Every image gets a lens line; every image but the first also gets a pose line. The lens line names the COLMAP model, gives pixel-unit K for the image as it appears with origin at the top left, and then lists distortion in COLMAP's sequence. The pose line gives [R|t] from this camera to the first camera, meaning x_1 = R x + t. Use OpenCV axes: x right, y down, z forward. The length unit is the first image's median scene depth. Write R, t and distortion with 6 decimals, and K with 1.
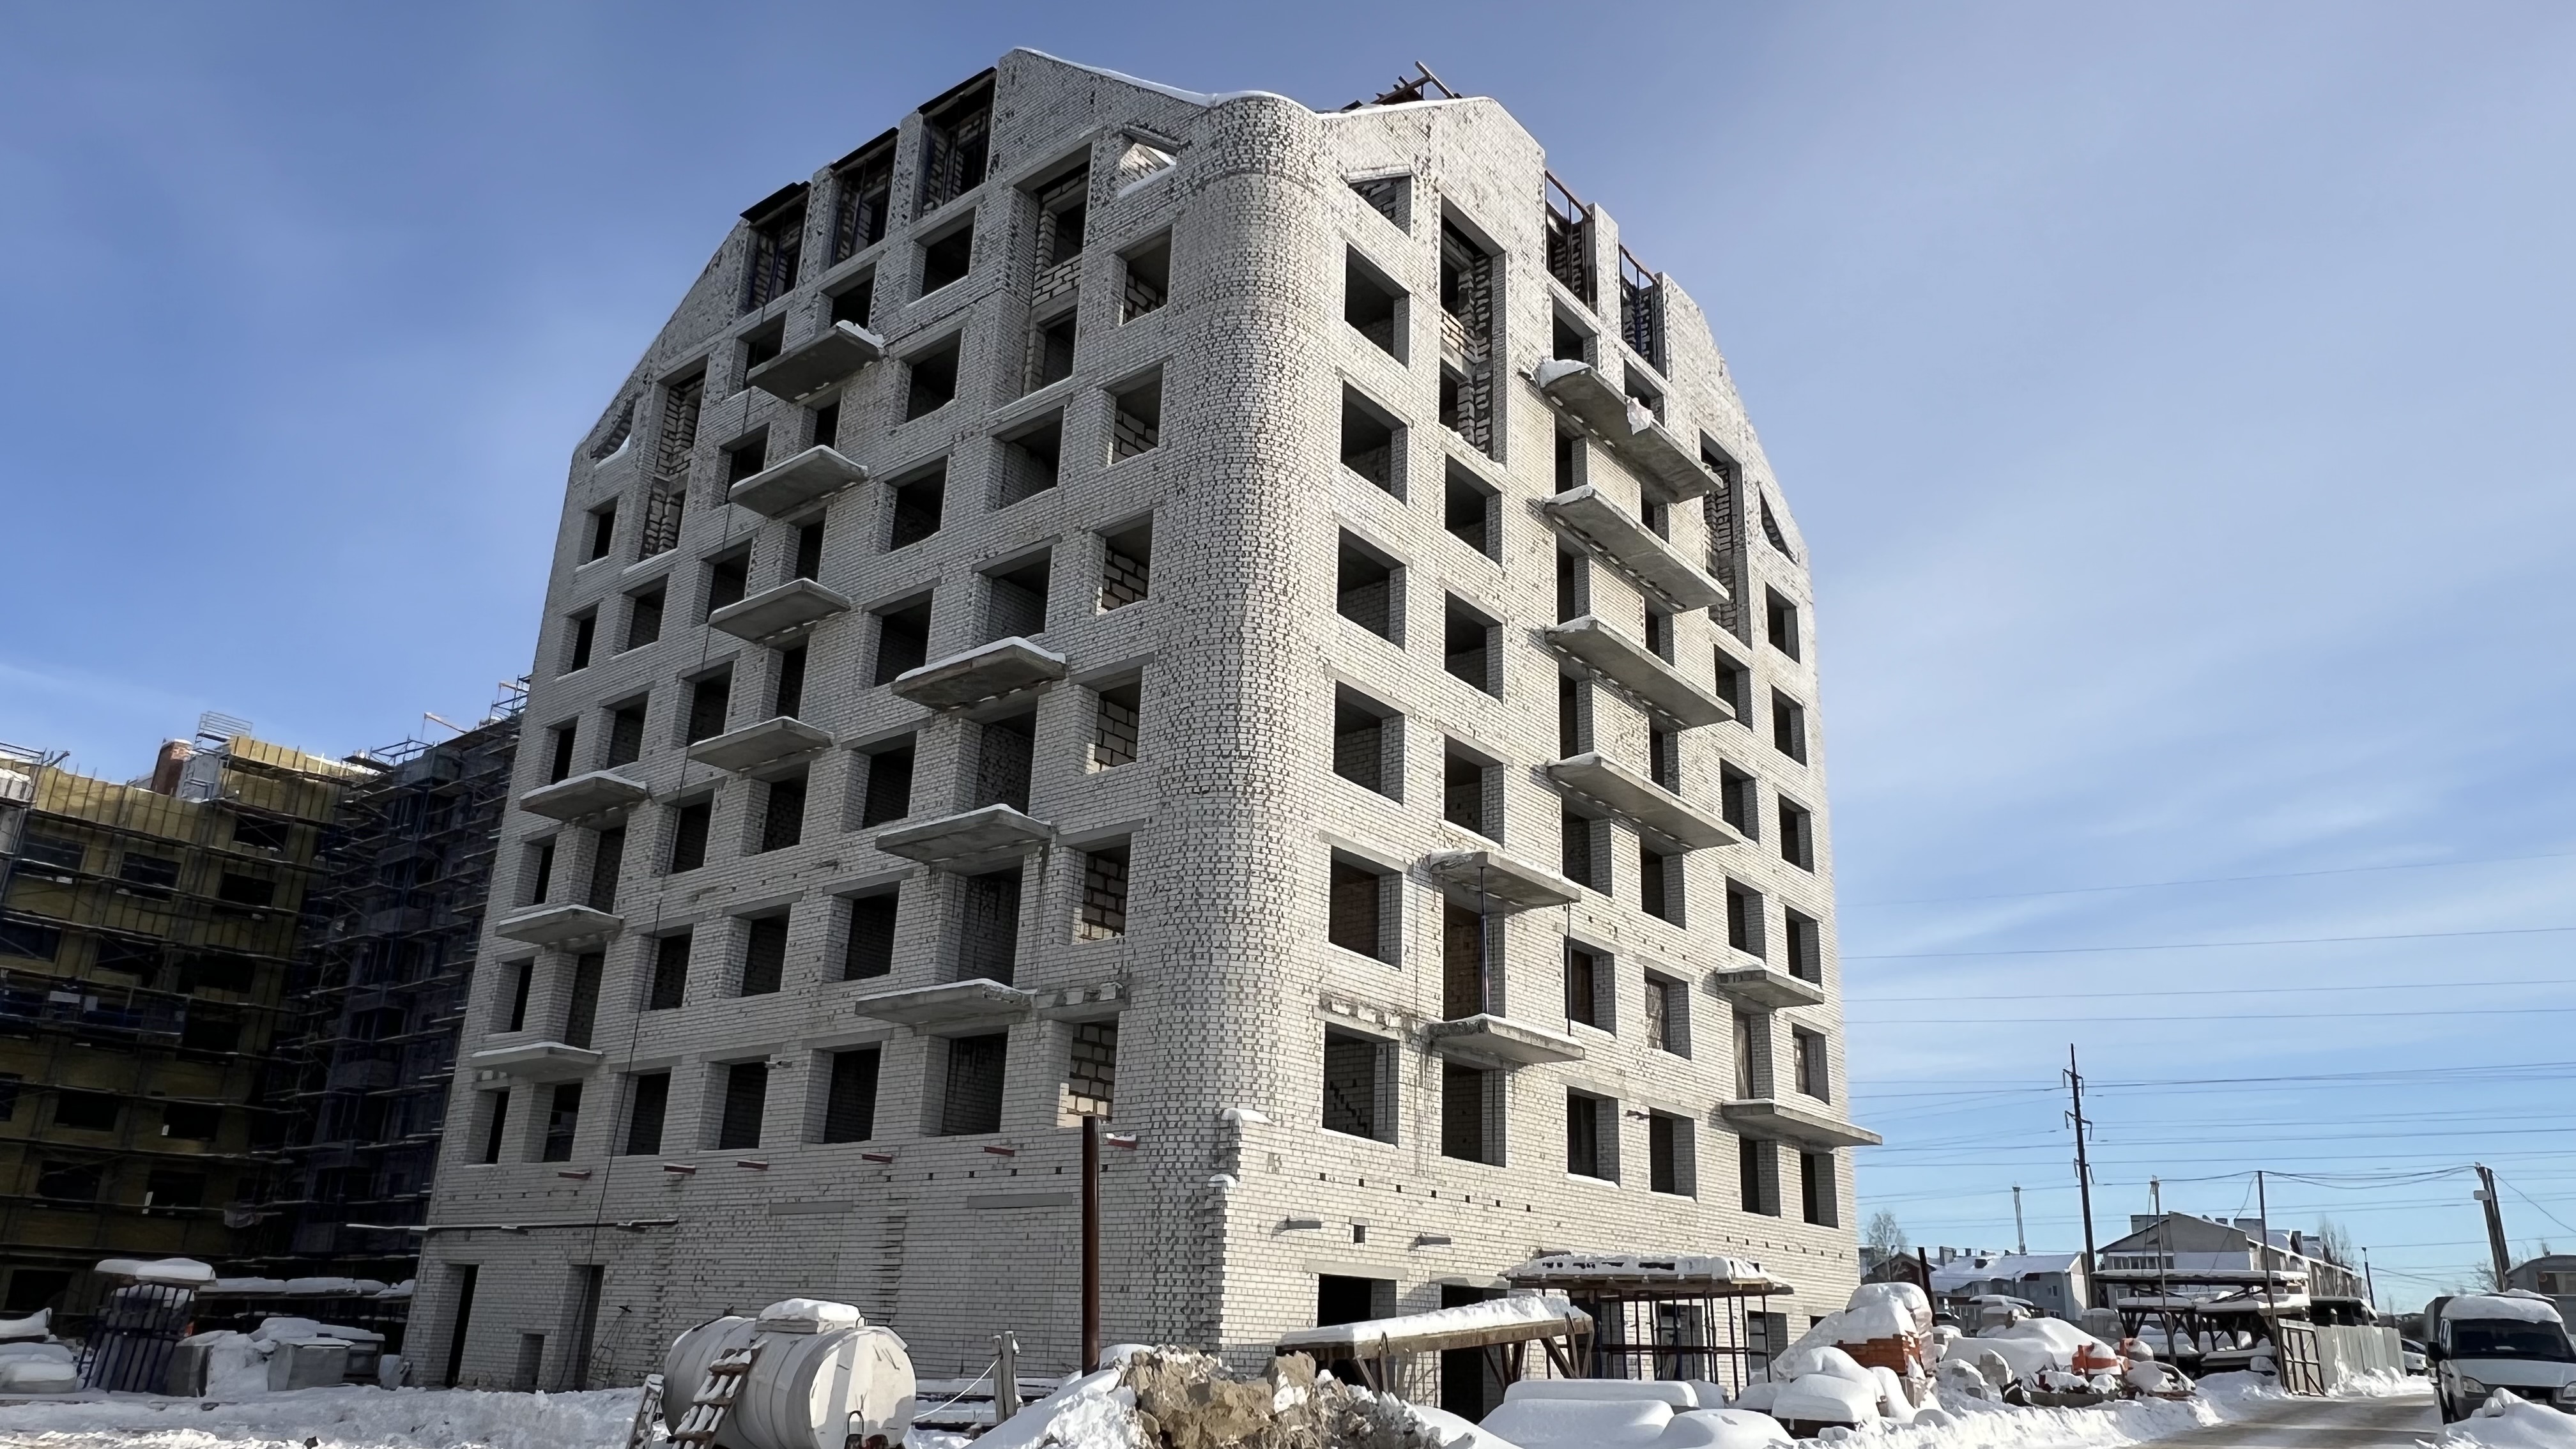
lens RADIAL K [[1750.7, 0, 1295.6], [0, 1750.7, 738.5], [0, 0, 1]] dist [0.010433, 0.000939]
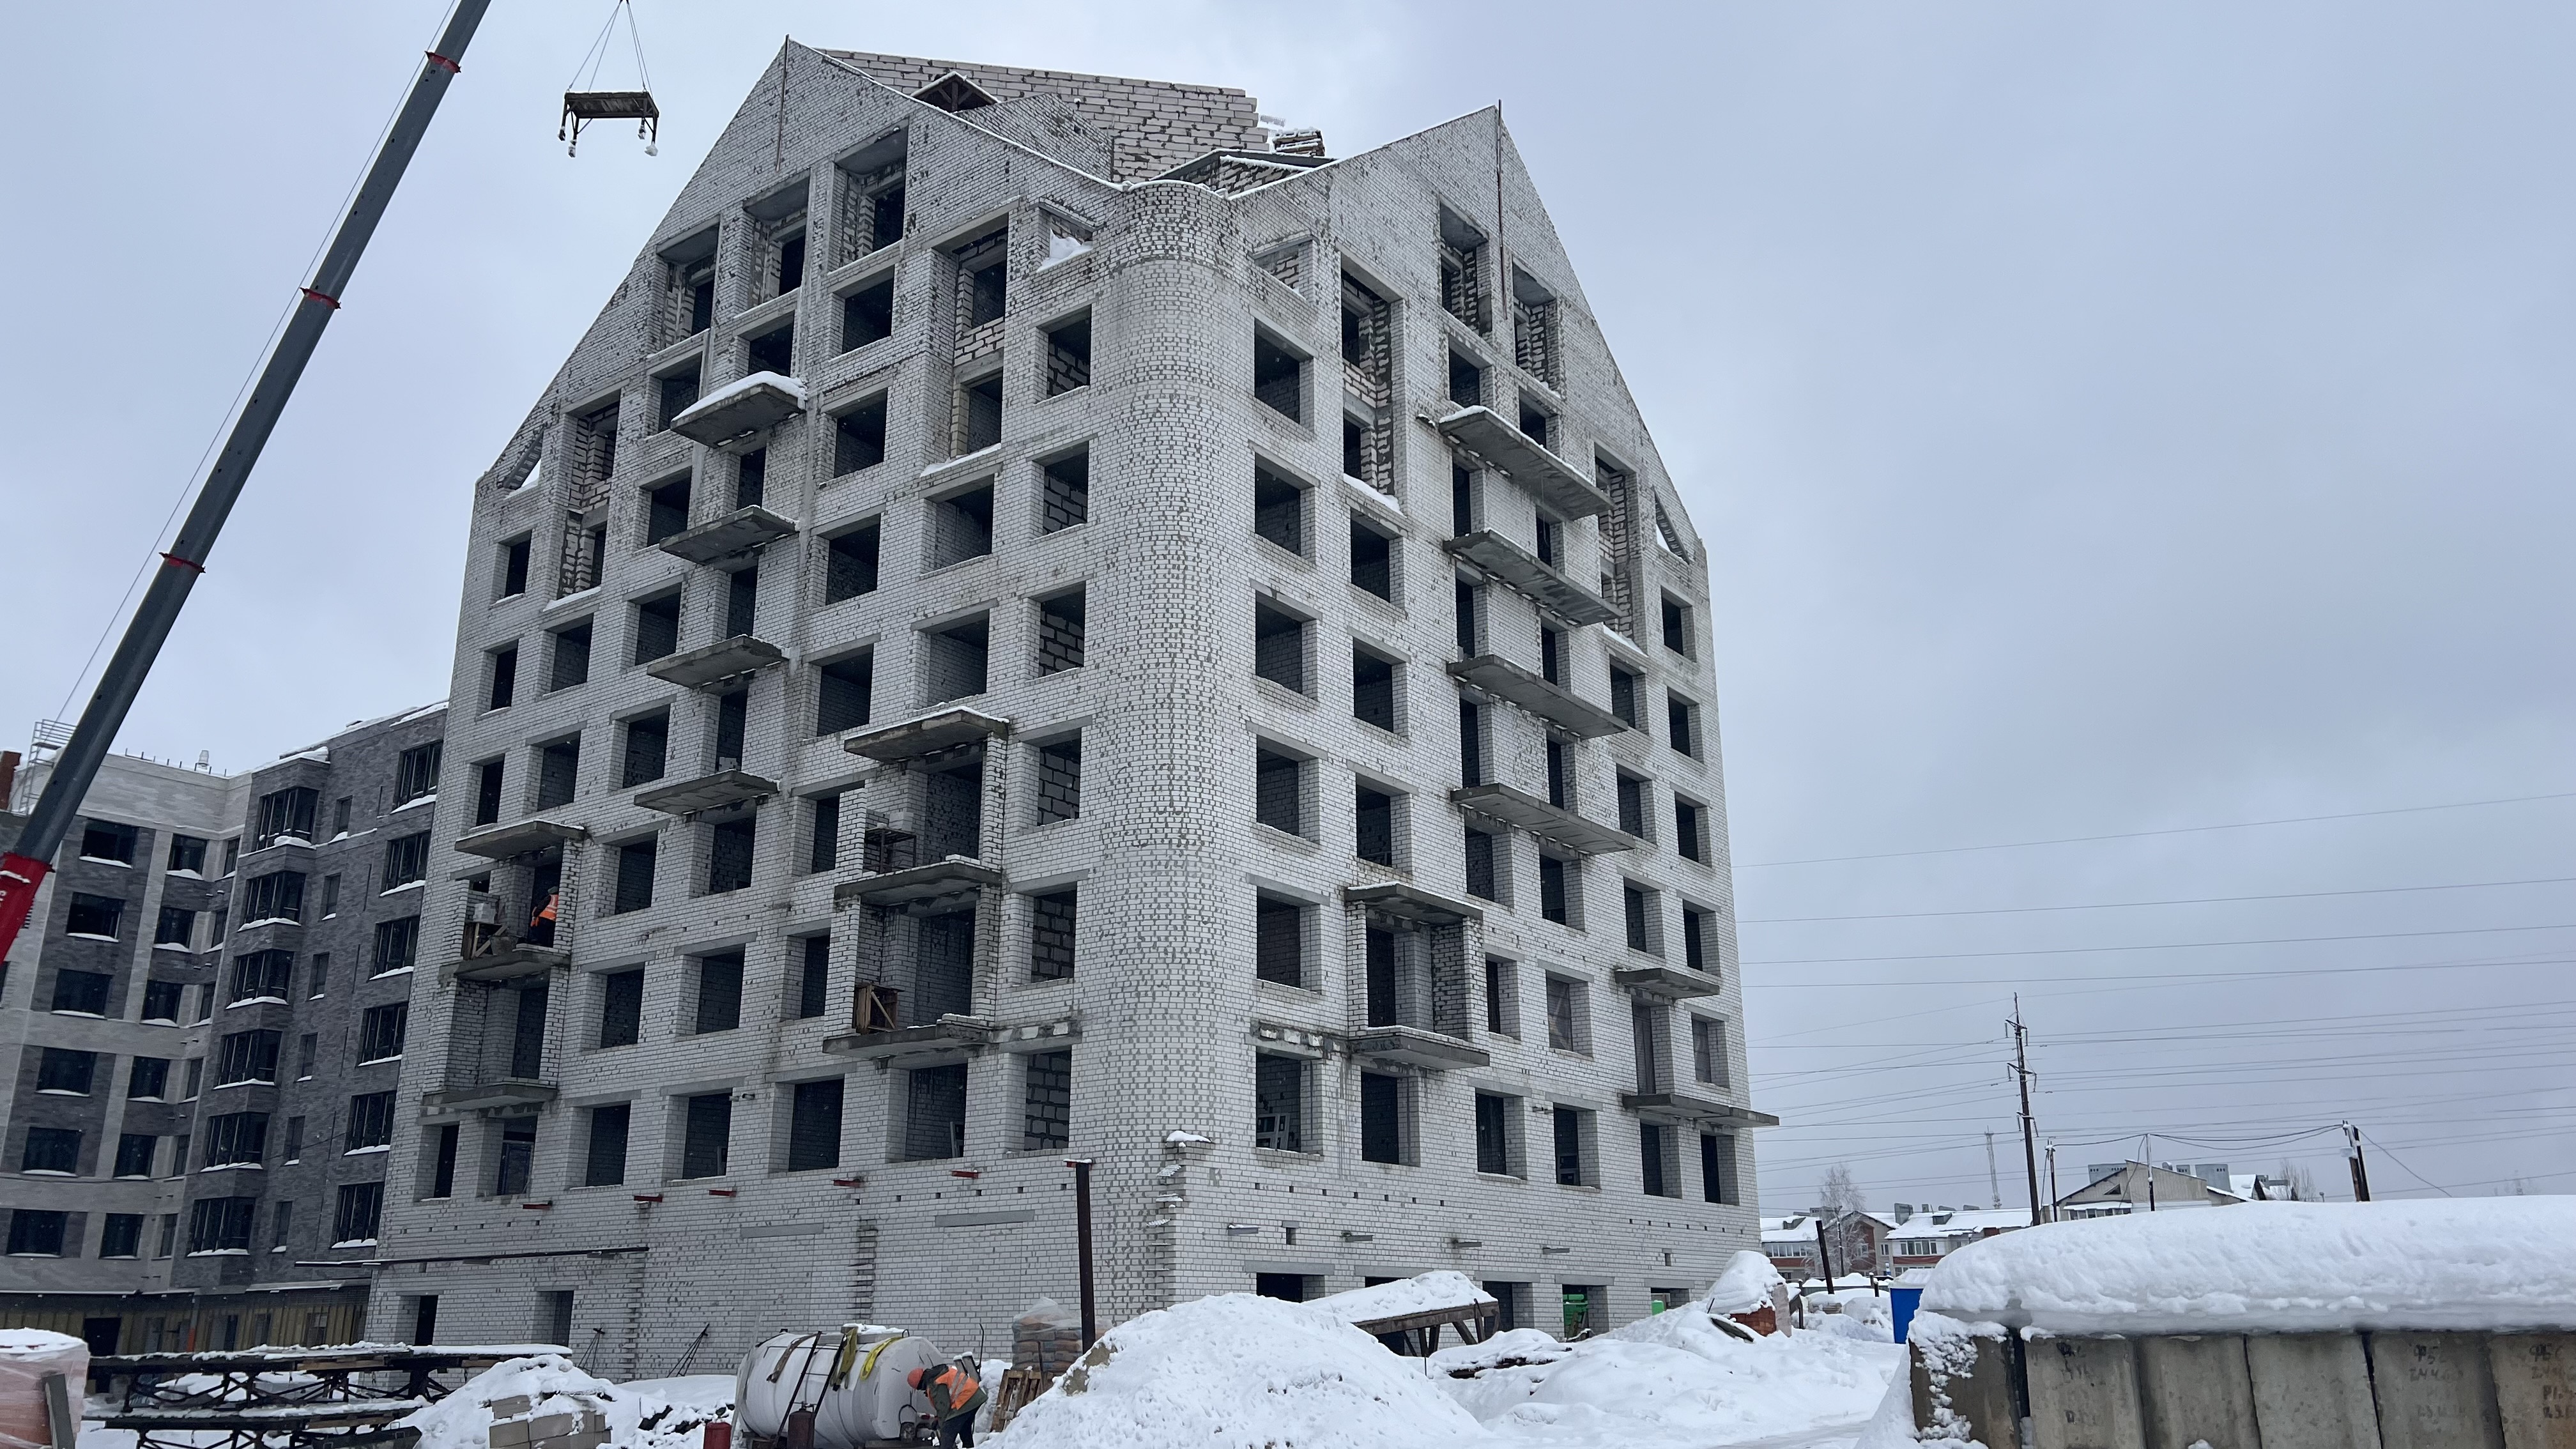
lens RADIAL K [[1905.4, 0, 1288.0], [0, 1905.4, 724.5], [0, 0, 1]] dist [0.085211, -0.111906]
pose [[0.998411, -0.025670, 0.050163, -0.014367], [0.024304, 0.999322, 0.027660, -0.059845], [-0.050839, -0.026396, 0.998358, -0.165675]]
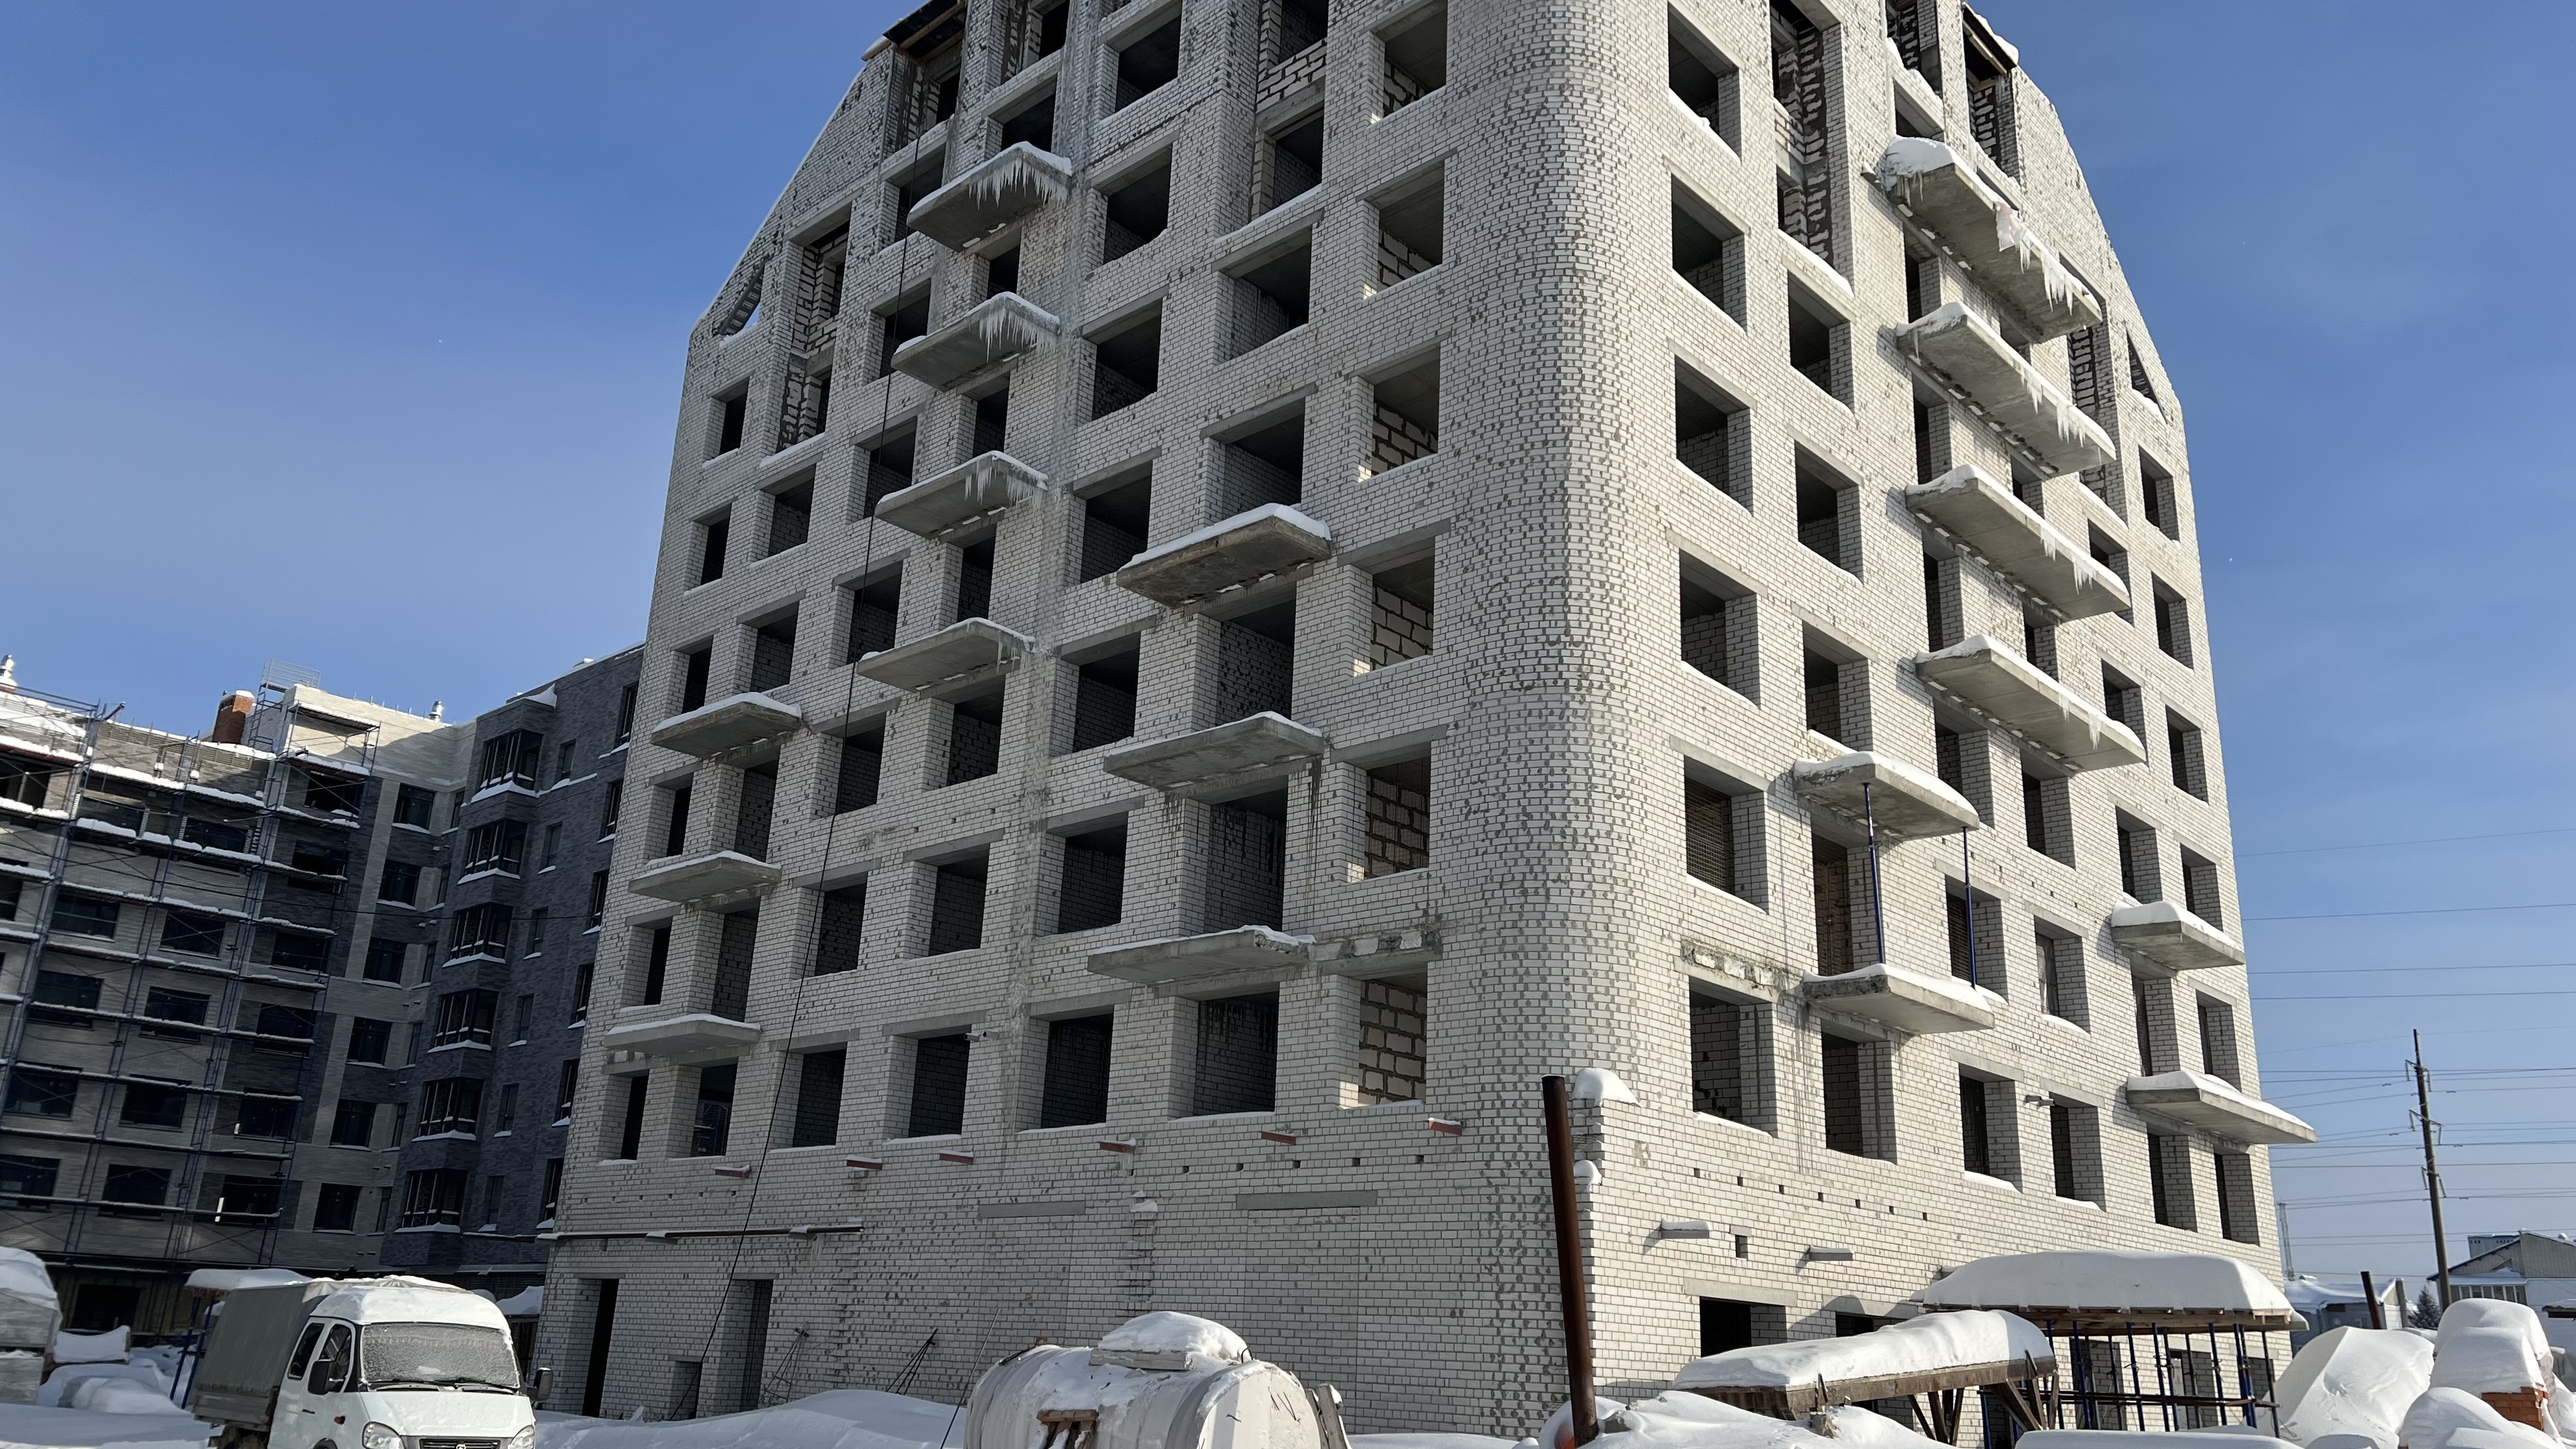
lens RADIAL K [[1951.0, 0, 1288.0], [0, 1951.0, 724.5], [0, 0, 1]] dist [0.166112, -0.348511]
pose [[0.996995, -0.015461, -0.075907, -0.071902], [0.016737, 0.999729, 0.016199, 0.023946], [0.075636, -0.017421, 0.996983, 0.079663]]
